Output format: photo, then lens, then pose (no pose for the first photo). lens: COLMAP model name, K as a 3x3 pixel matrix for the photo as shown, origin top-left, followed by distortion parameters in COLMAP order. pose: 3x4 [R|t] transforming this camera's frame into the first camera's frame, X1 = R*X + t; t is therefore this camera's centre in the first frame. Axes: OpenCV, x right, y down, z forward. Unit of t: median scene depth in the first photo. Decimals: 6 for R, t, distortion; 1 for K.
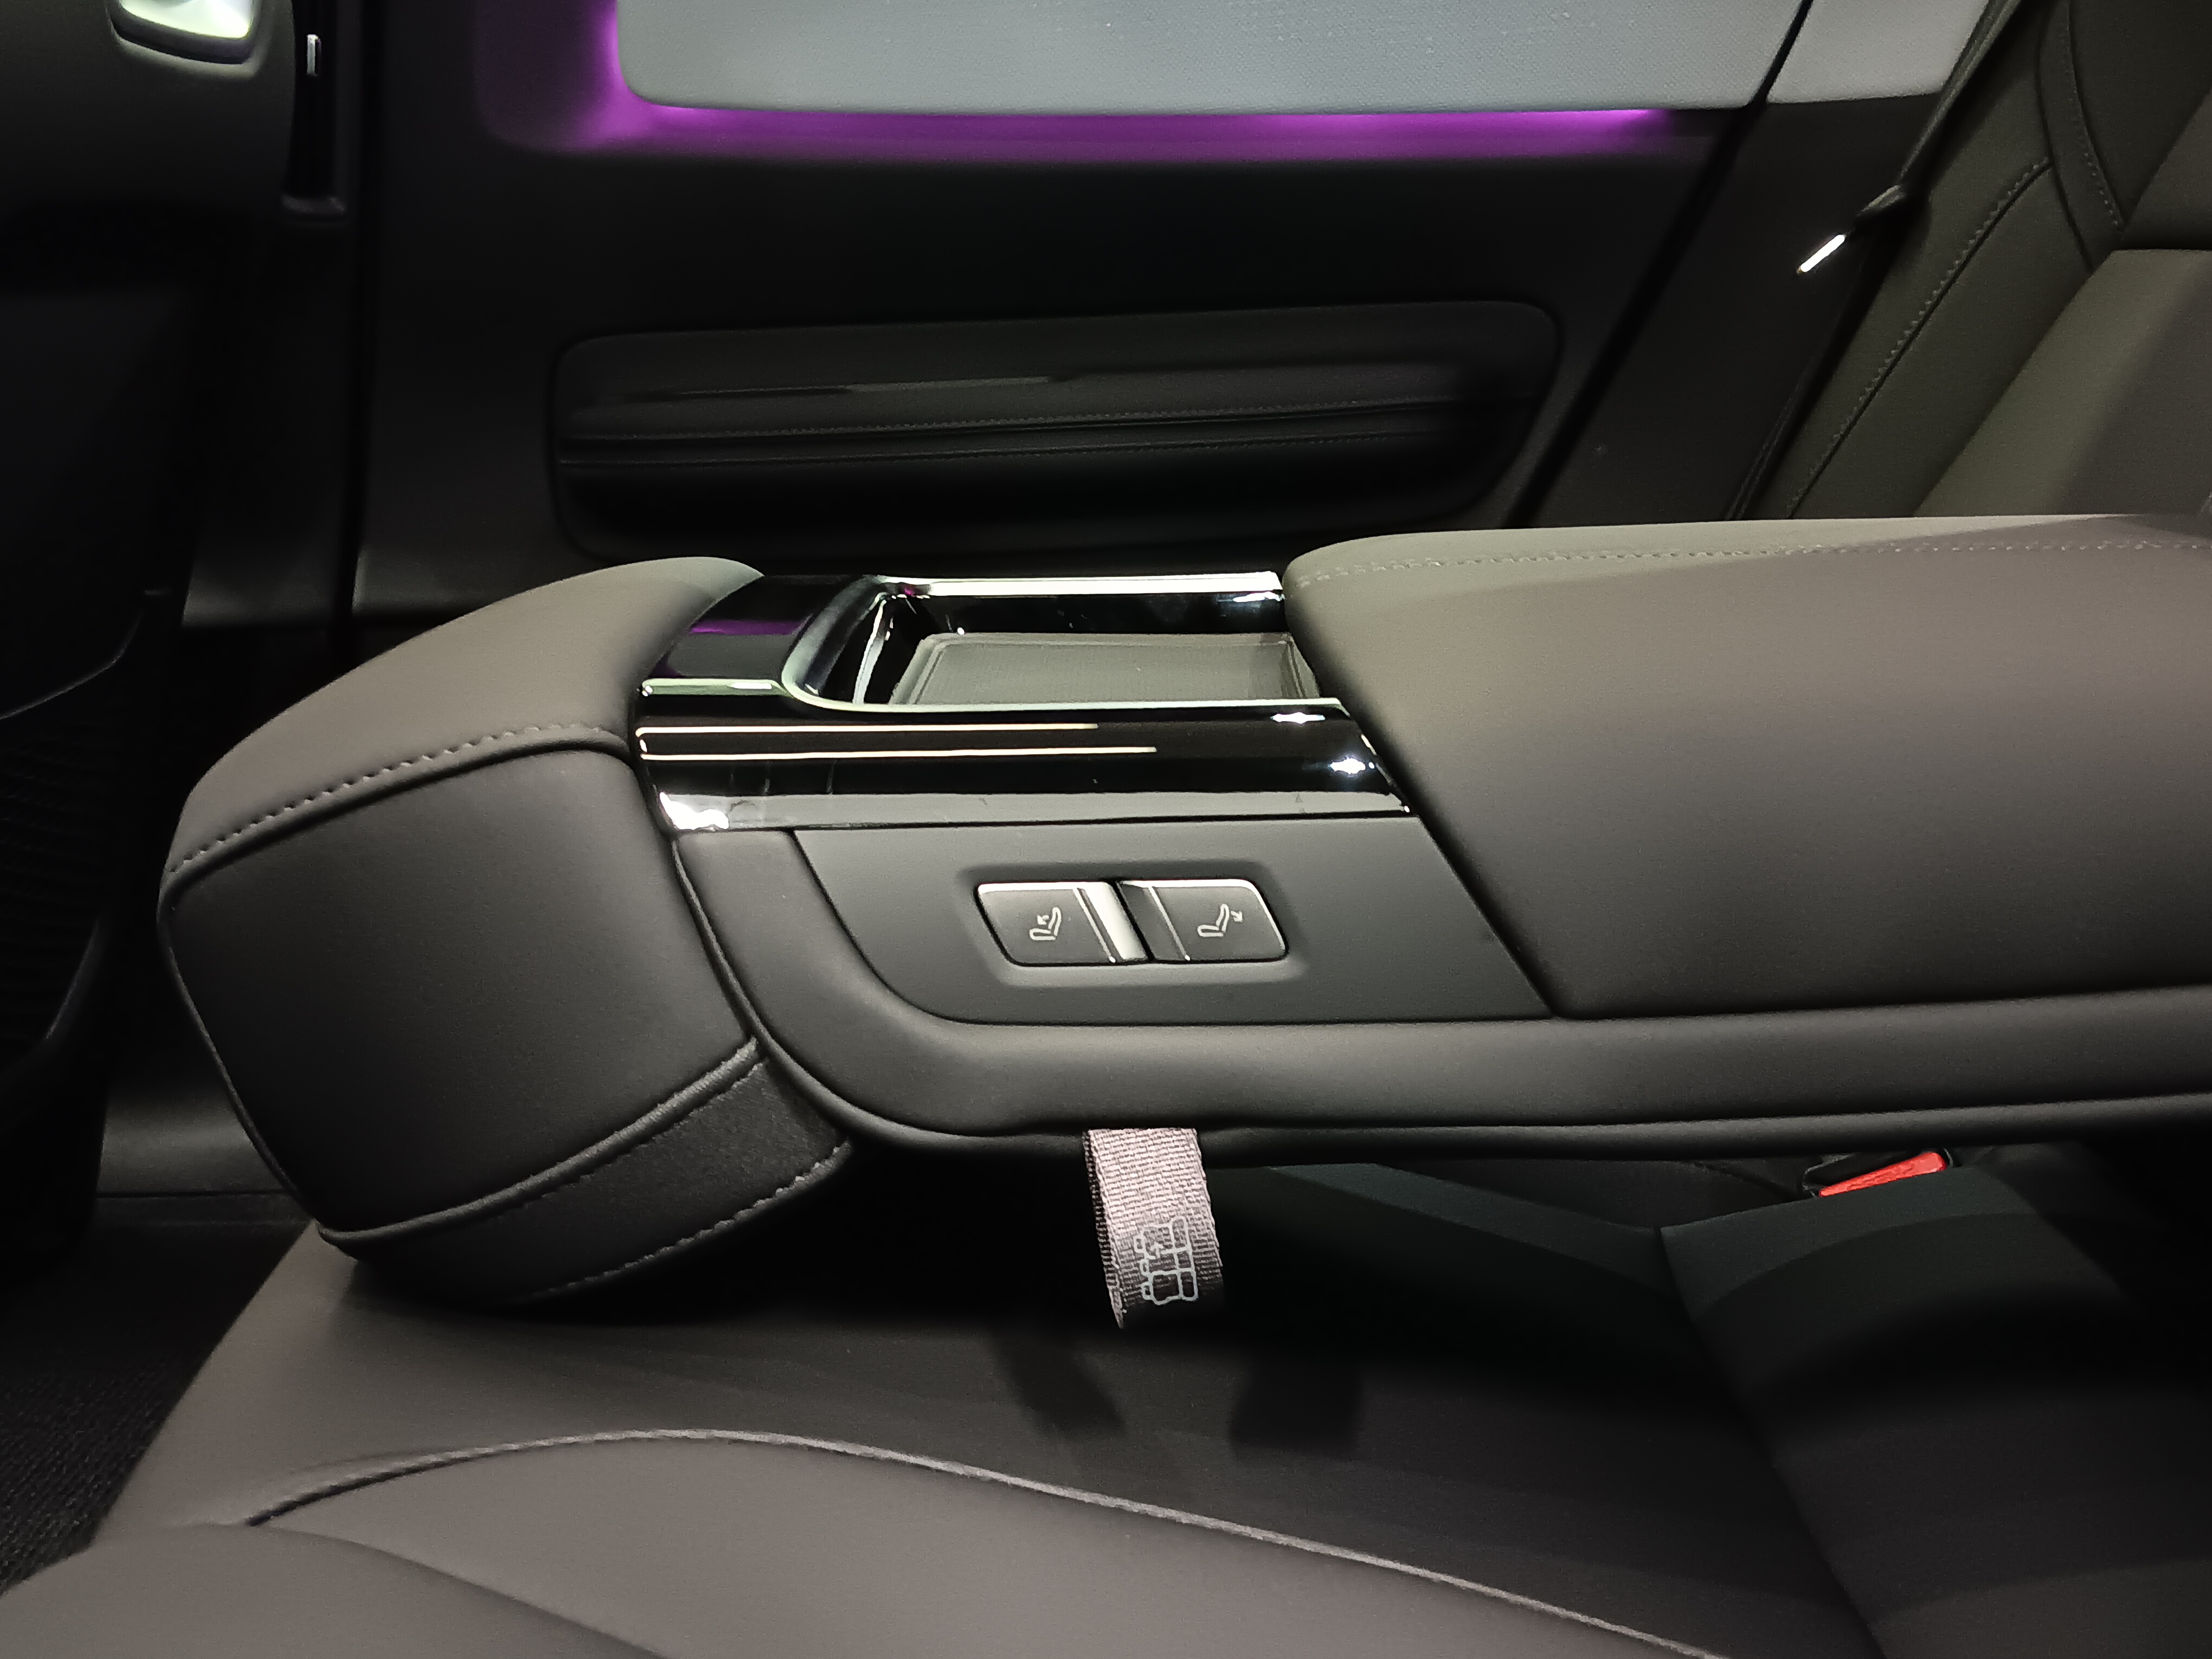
lens RADIAL K [[2663.8, 0, 1106.0], [0, 2663.8, 829.5], [0, 0, 1]] dist [0.120669, -0.011952]
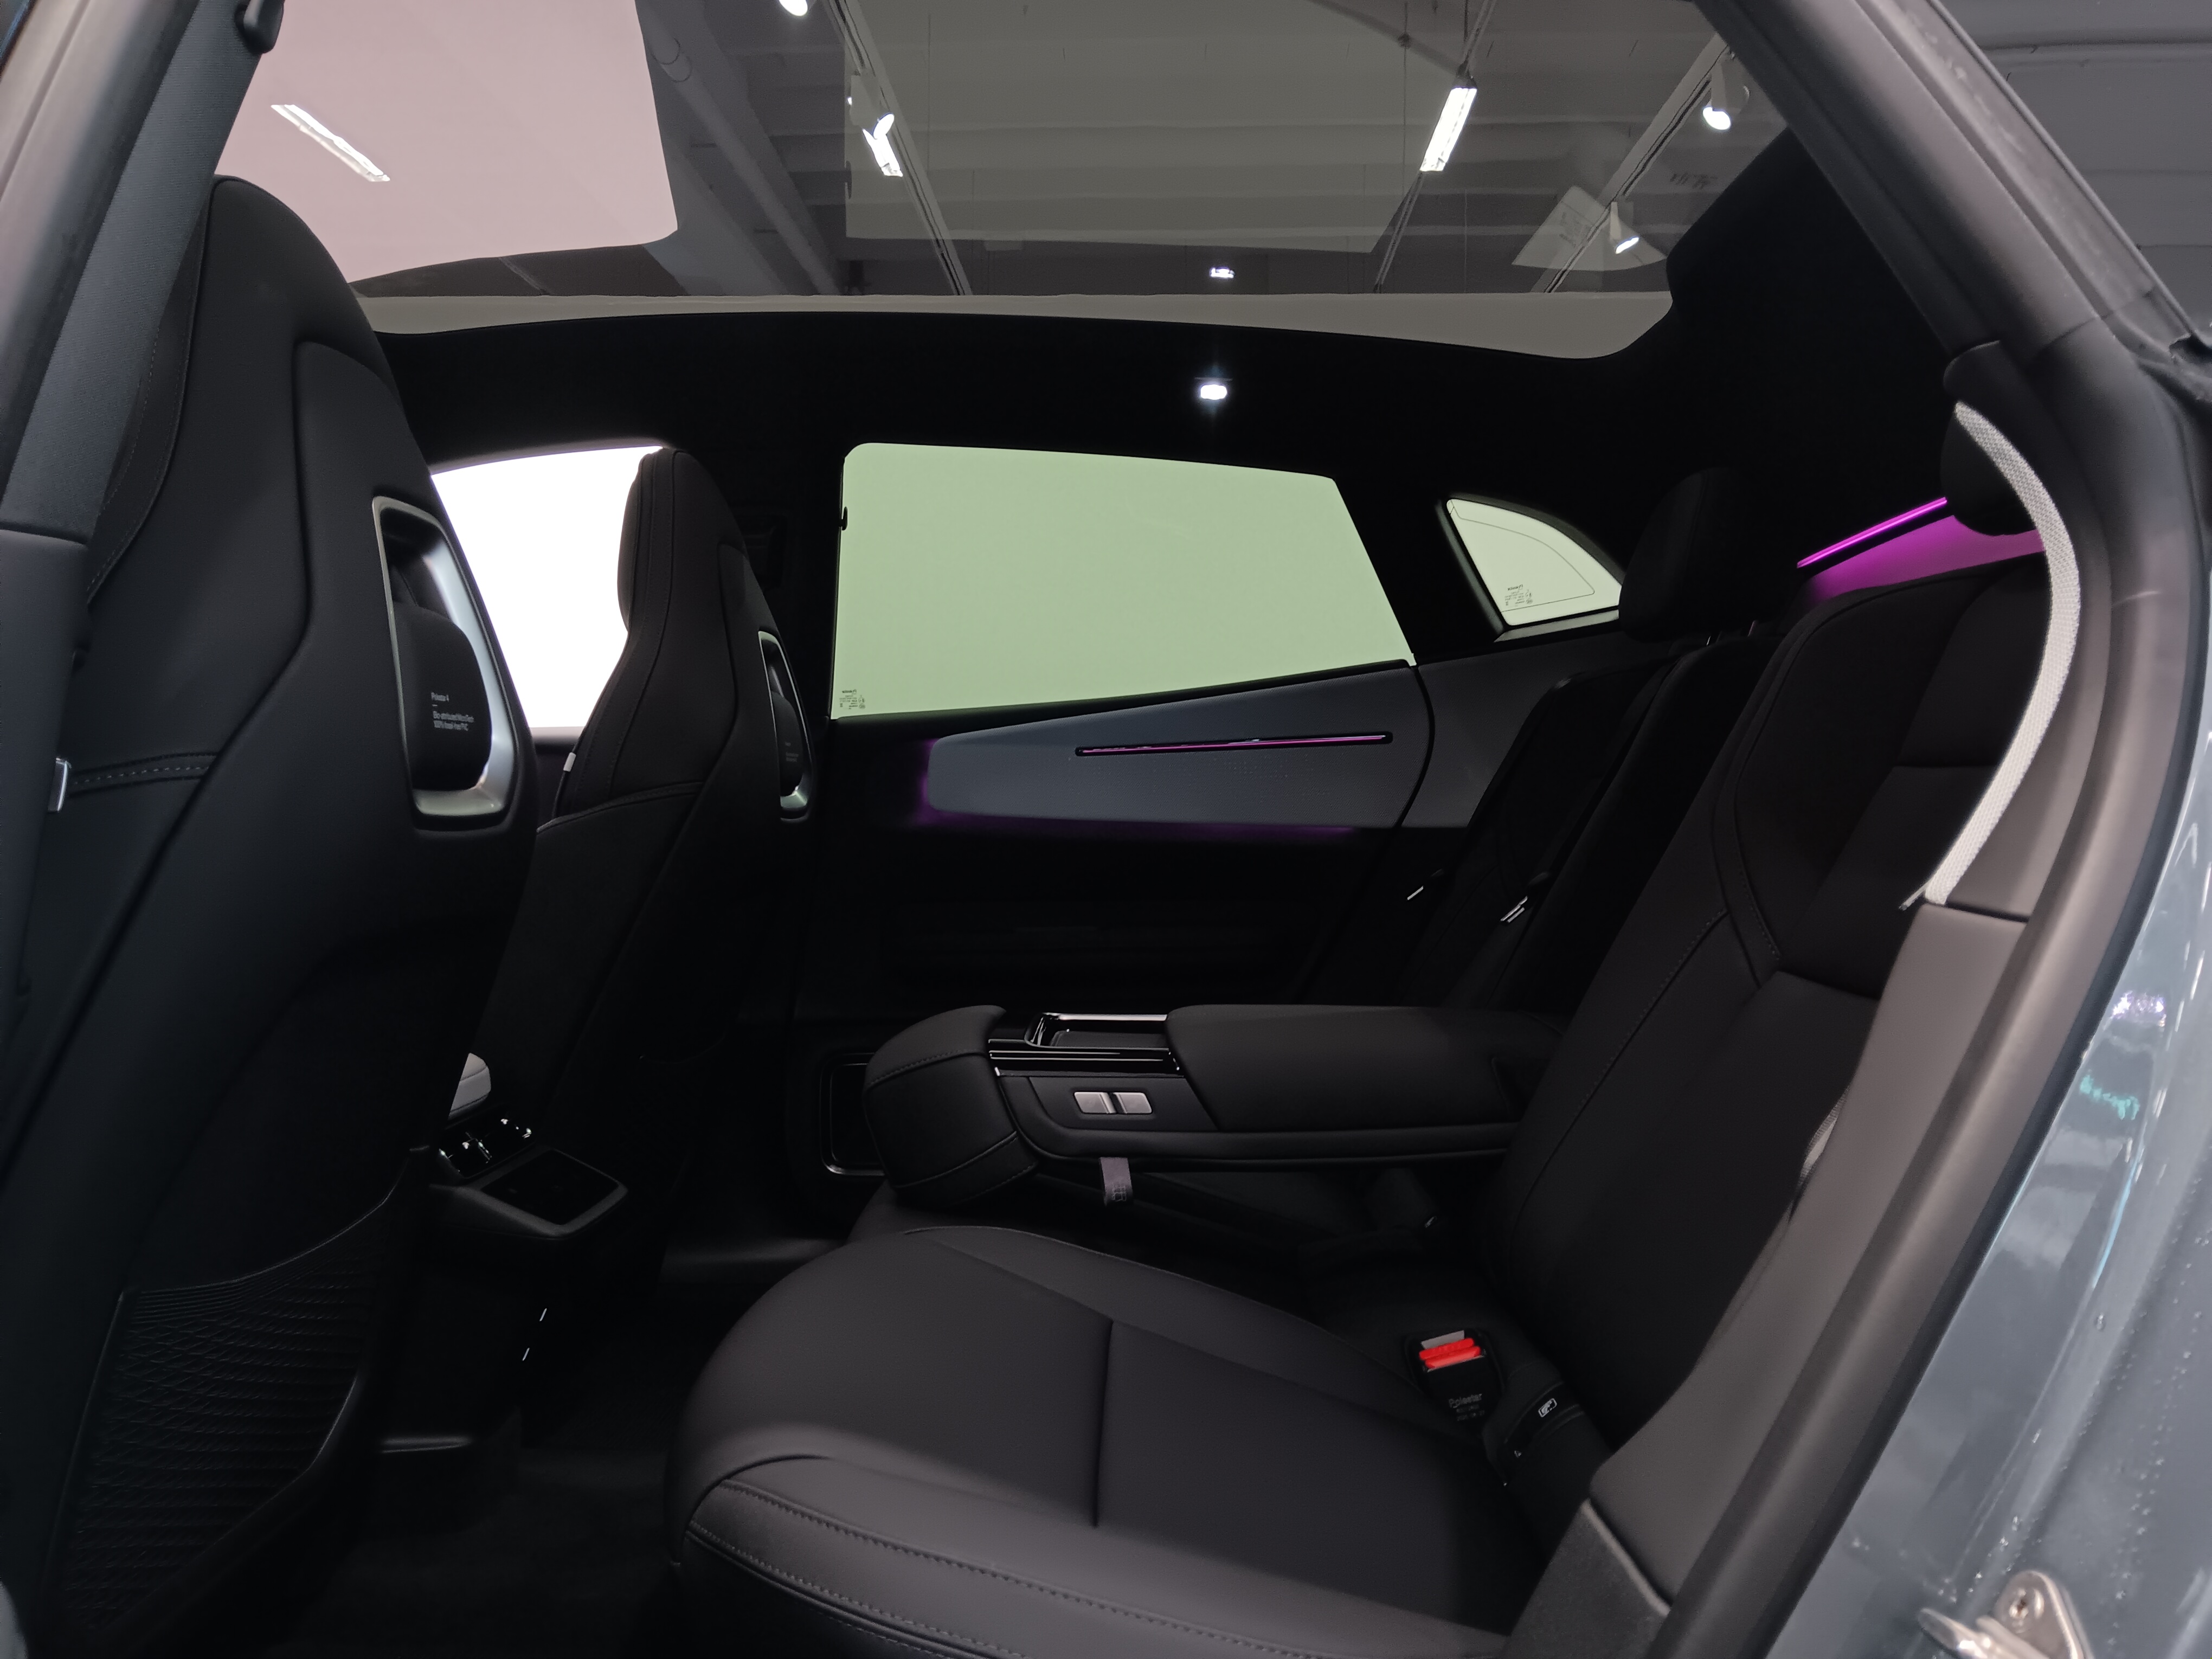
lens RADIAL K [[2663.8, 0, 1106.0], [0, 2663.8, 829.5], [0, 0, 1]] dist [0.120669, -0.011952]
pose [[0.999333, 0.027781, -0.023688, 0.079761], [-0.031218, 0.986642, -0.159887, 0.258783], [0.018930, 0.160520, 0.986851, -2.872898]]
